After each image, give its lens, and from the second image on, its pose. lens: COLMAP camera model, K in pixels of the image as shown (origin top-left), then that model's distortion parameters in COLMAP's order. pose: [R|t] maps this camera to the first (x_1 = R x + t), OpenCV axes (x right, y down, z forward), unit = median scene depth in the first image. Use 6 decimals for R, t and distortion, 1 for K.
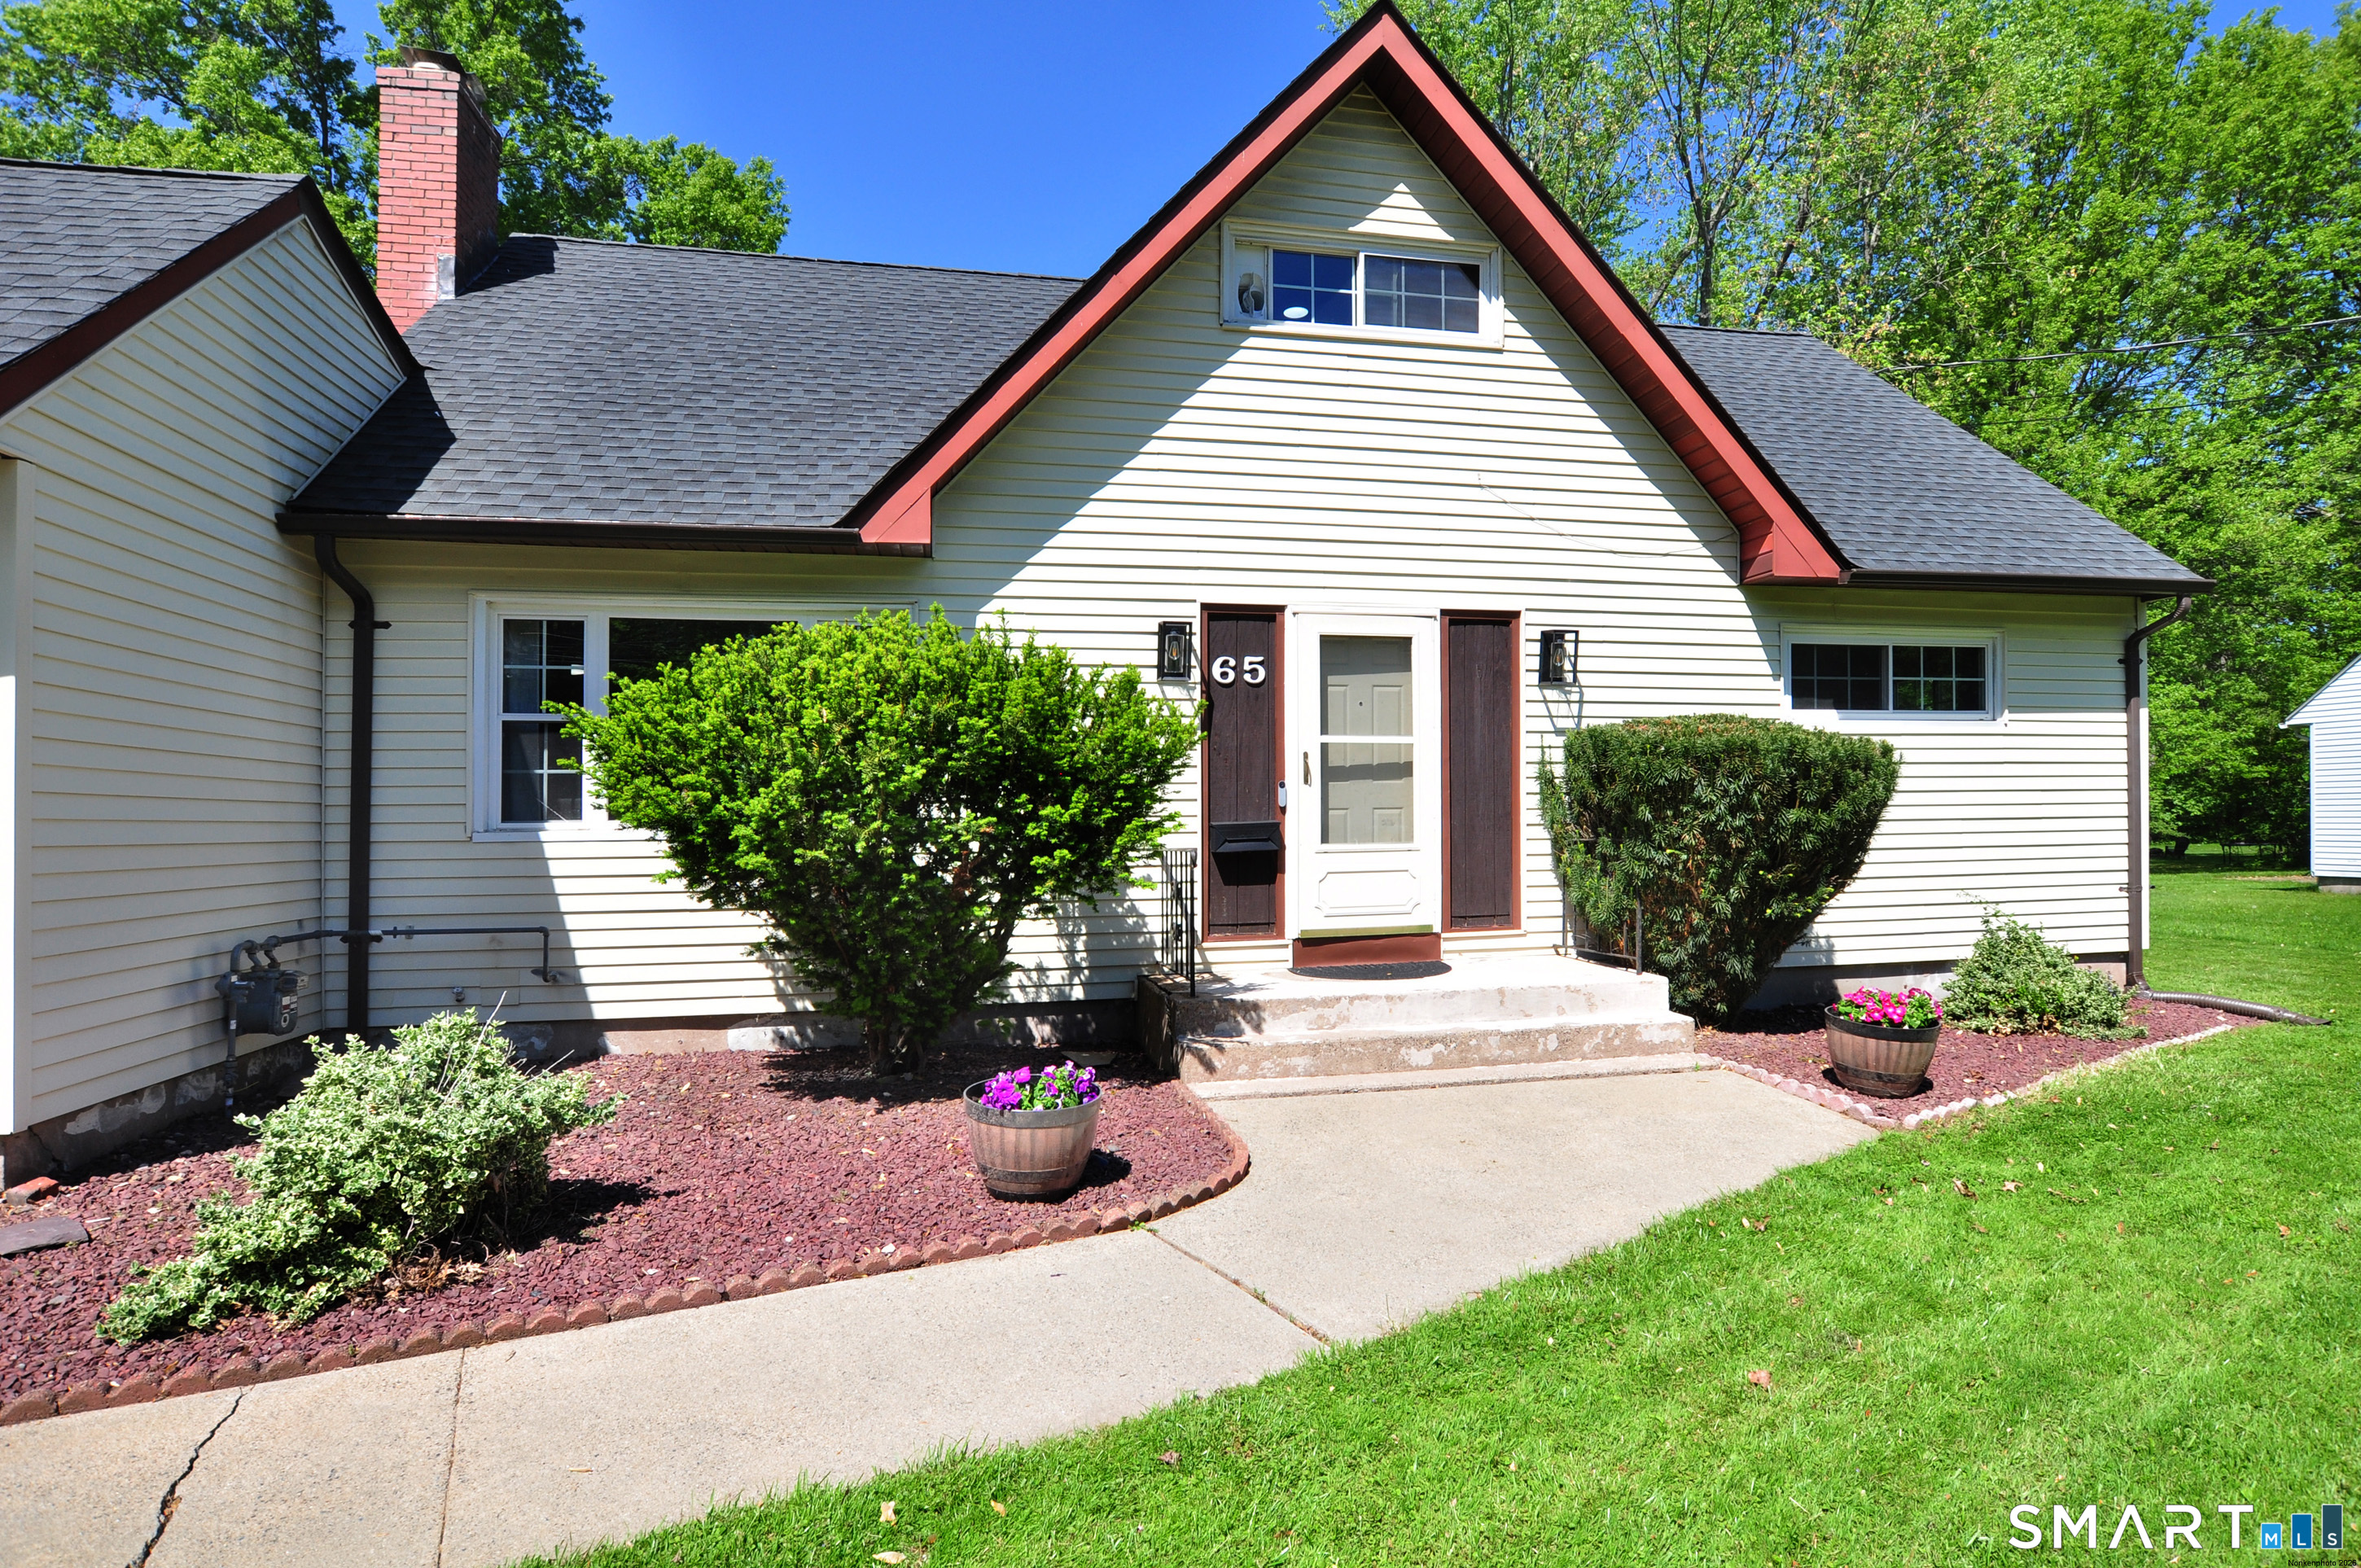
lens RADIAL K [[1359.6, 0, 1289.6], [0, 1359.6, 735.2], [0, 0, 1]] dist [-0.038193, 0.016494]
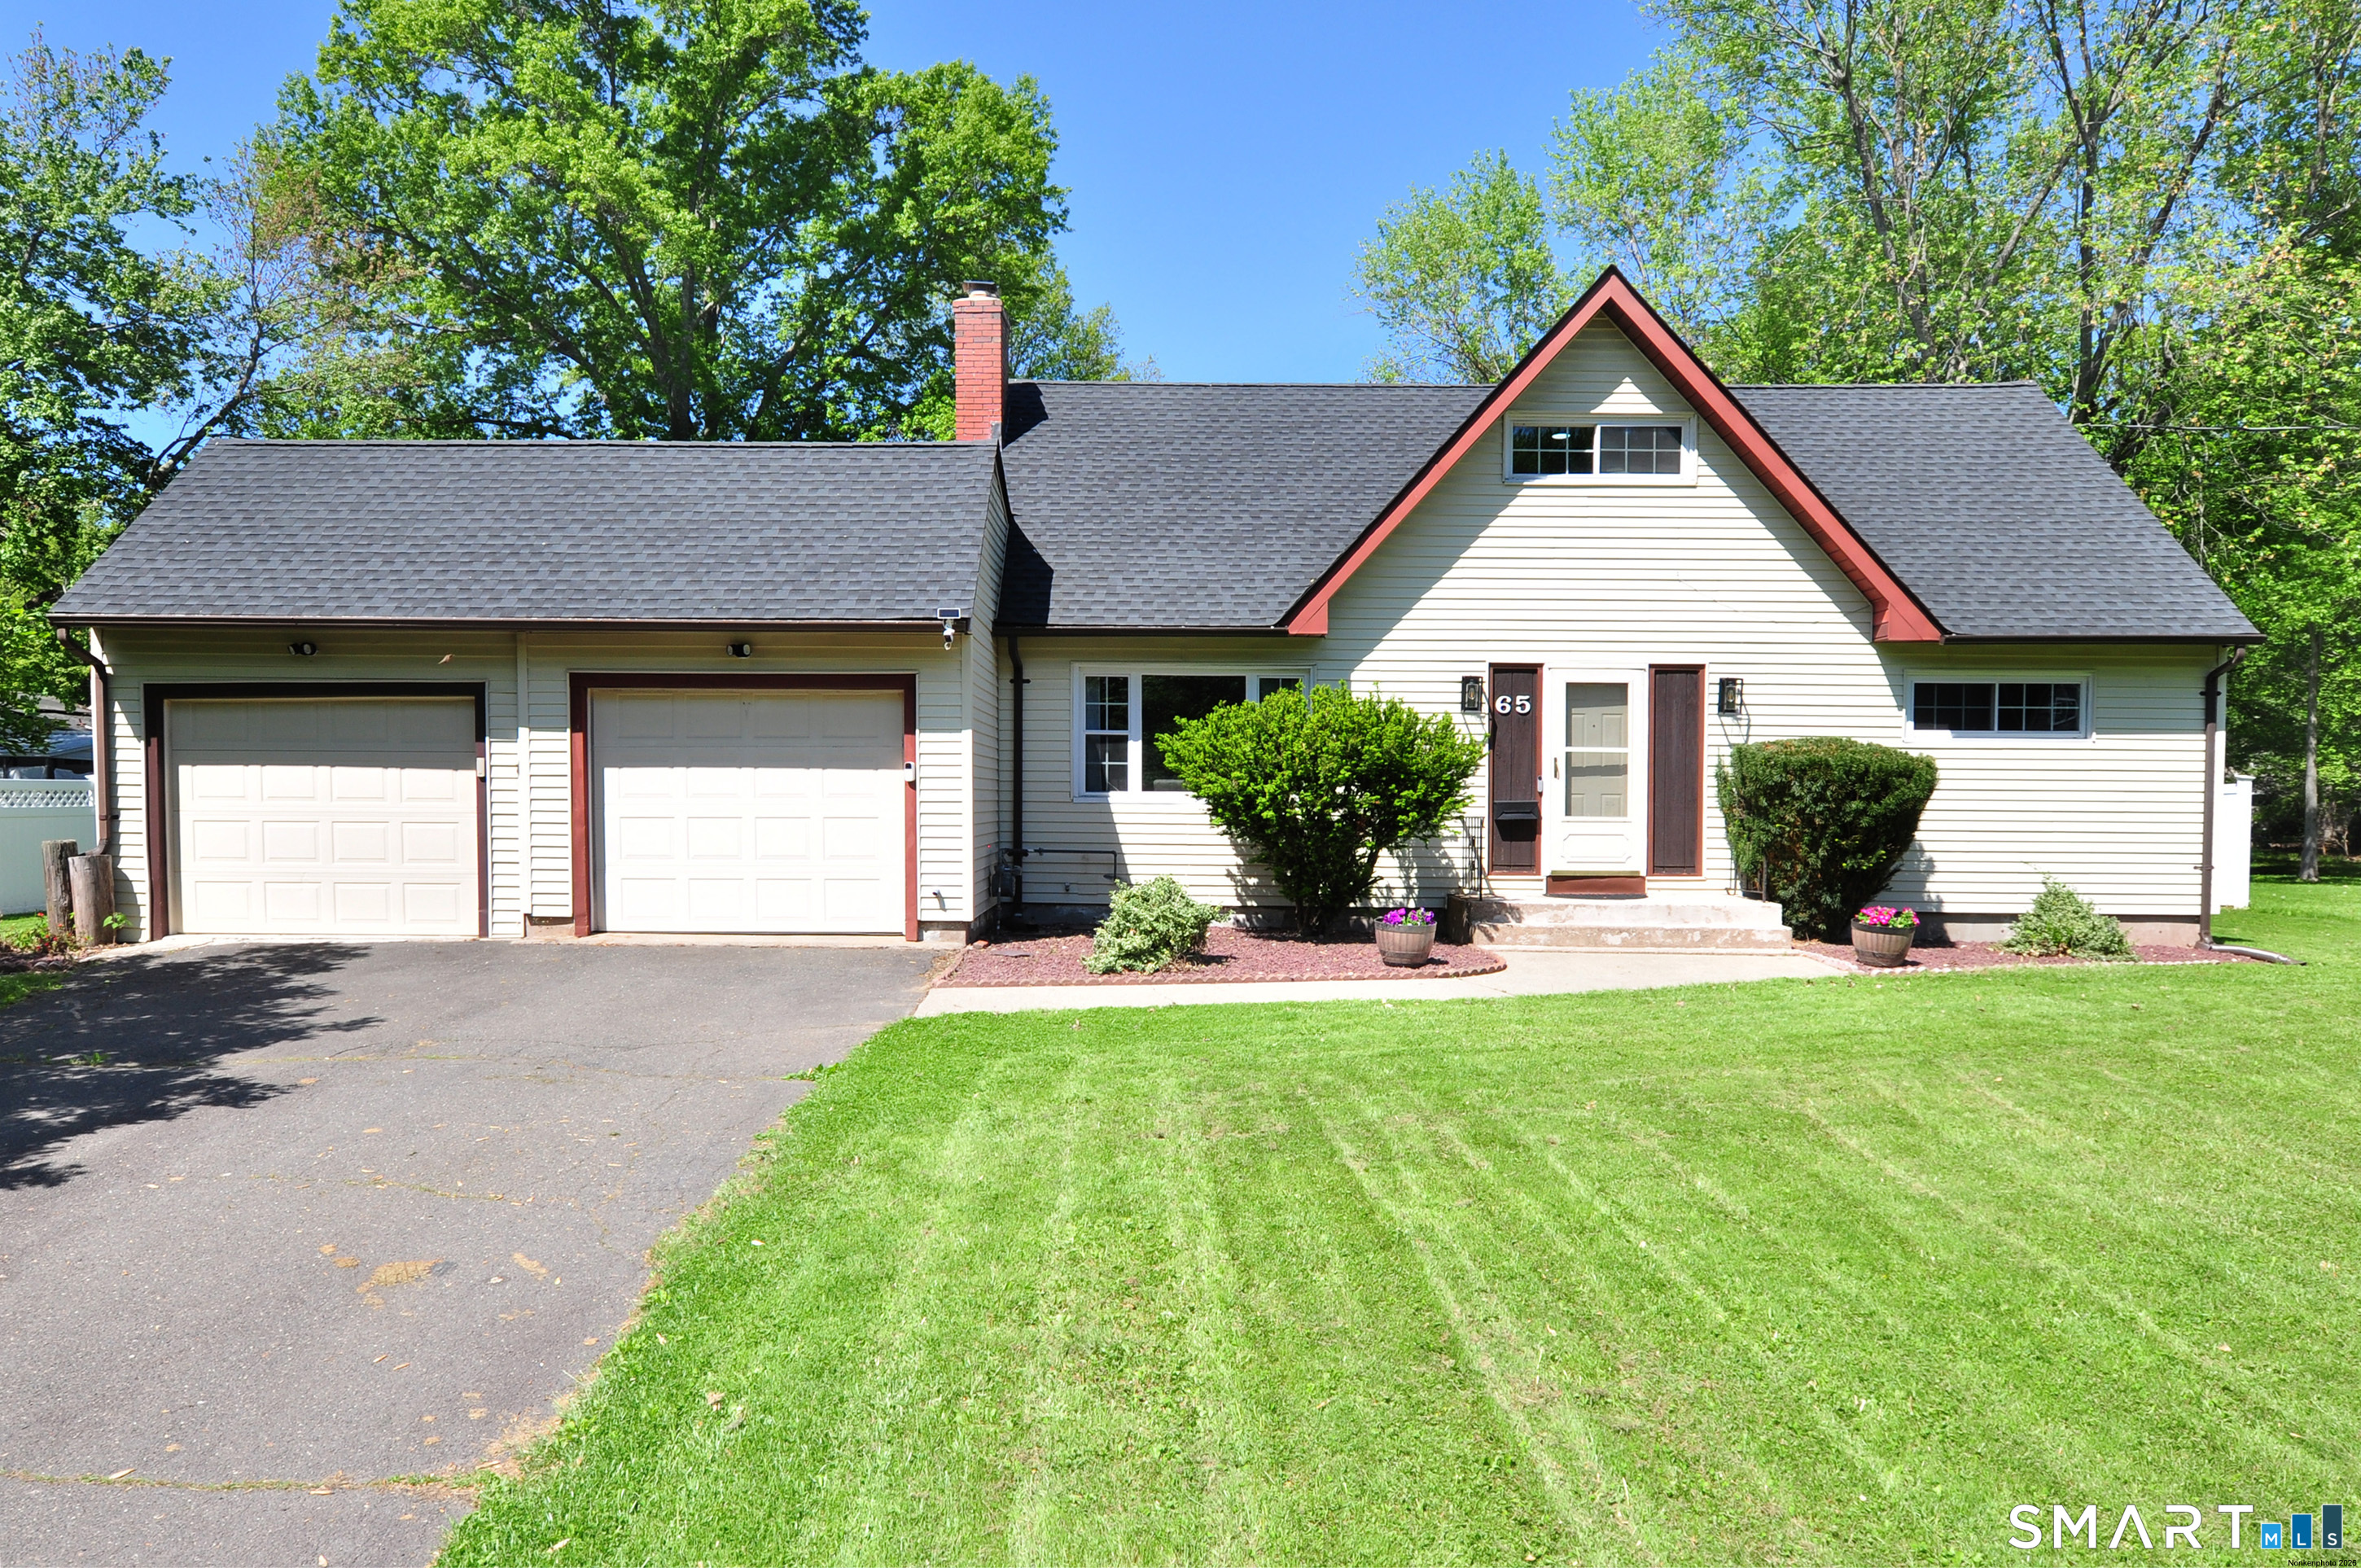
lens RADIAL K [[1624.5, 0, 1197.1], [0, 1624.5, 692.3], [0, 0, 1]] dist [-0.010652, -0.004684]
pose [[0.968389, 0.006992, -0.249348, 0.078399], [-0.007053, 0.999975, 0.000652, -0.061645], [0.249346, 0.001127, 0.968414, -0.928684]]
